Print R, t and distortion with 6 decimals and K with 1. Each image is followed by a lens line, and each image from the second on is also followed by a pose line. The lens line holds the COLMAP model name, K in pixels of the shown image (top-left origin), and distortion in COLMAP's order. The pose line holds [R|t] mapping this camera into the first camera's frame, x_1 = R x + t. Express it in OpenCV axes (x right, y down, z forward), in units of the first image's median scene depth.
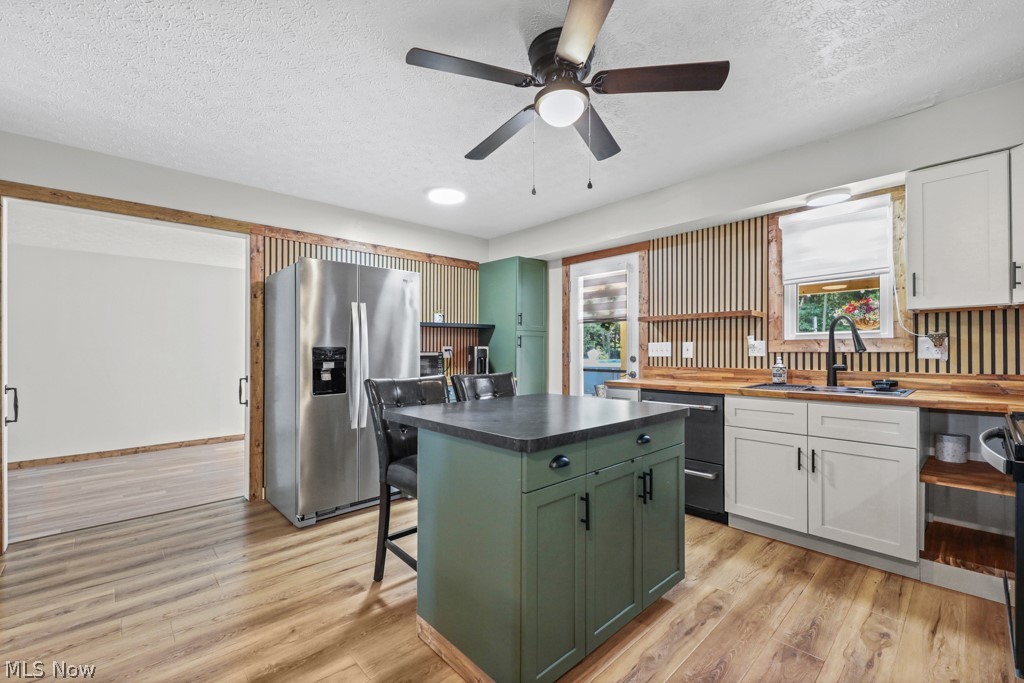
lens RADIAL K [[431.0, 0, 511.4], [0, 431.0, 343.0], [0, 0, 1]] dist [-0.003589, -0.000187]
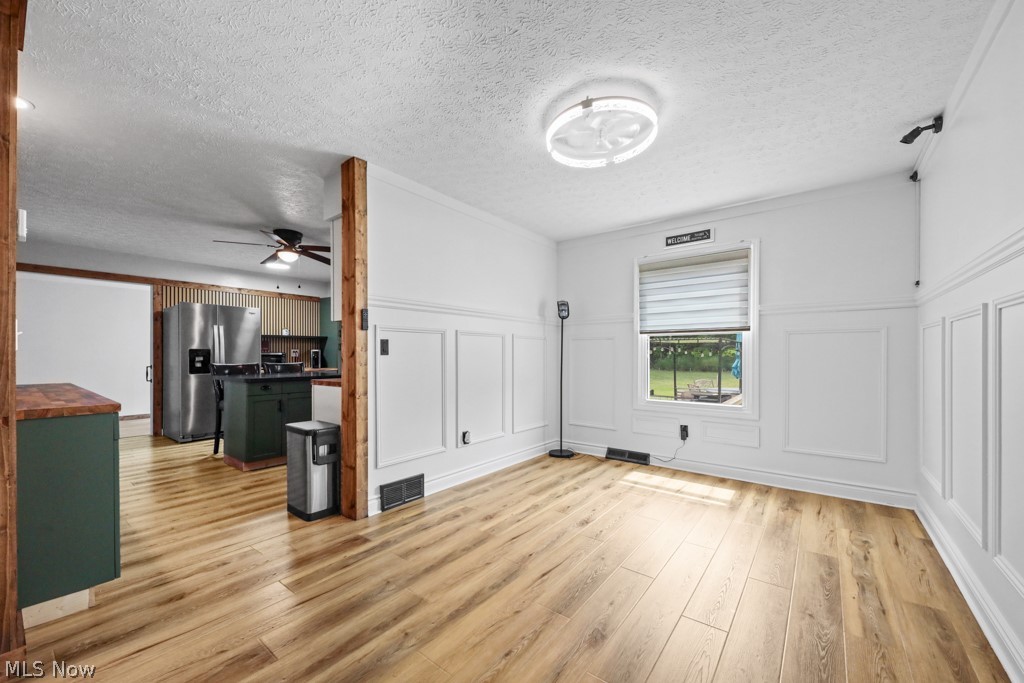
lens RADIAL K [[402.7, 0, 518.5], [0, 402.7, 356.2], [0, 0, 1]] dist [0.003833, -0.000549]
pose [[0.985108, 0.007659, 0.171764, 0.572662], [-0.010904, 0.999779, 0.017957, -0.005770], [-0.171589, -0.019563, 0.984974, -0.869545]]
